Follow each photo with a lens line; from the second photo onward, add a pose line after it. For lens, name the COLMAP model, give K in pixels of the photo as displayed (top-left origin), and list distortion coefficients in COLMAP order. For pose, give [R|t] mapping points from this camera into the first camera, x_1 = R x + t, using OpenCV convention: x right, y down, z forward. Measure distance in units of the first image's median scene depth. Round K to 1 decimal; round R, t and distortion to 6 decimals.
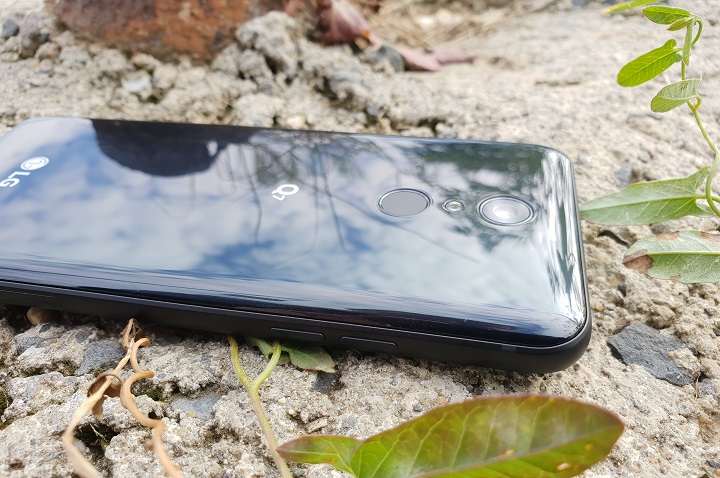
lens RADIAL K [[567.4, 0, 360.0], [0, 567.4, 239.0], [0, 0, 1]] dist [-0.028062, 0.001014]
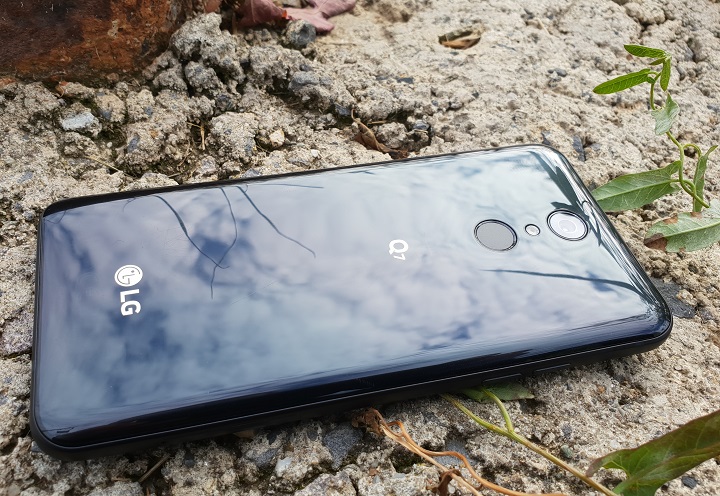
lens RADIAL K [[562.9, 0, 360.0], [0, 562.9, 248.0], [0, 0, 1]] dist [0.029834, -0.002061]
pose [[0.913176, -0.259151, 0.314563, -0.327414], [0.185669, 0.951588, 0.244964, -0.222000], [-0.362817, -0.165291, 0.917084, -0.021921]]
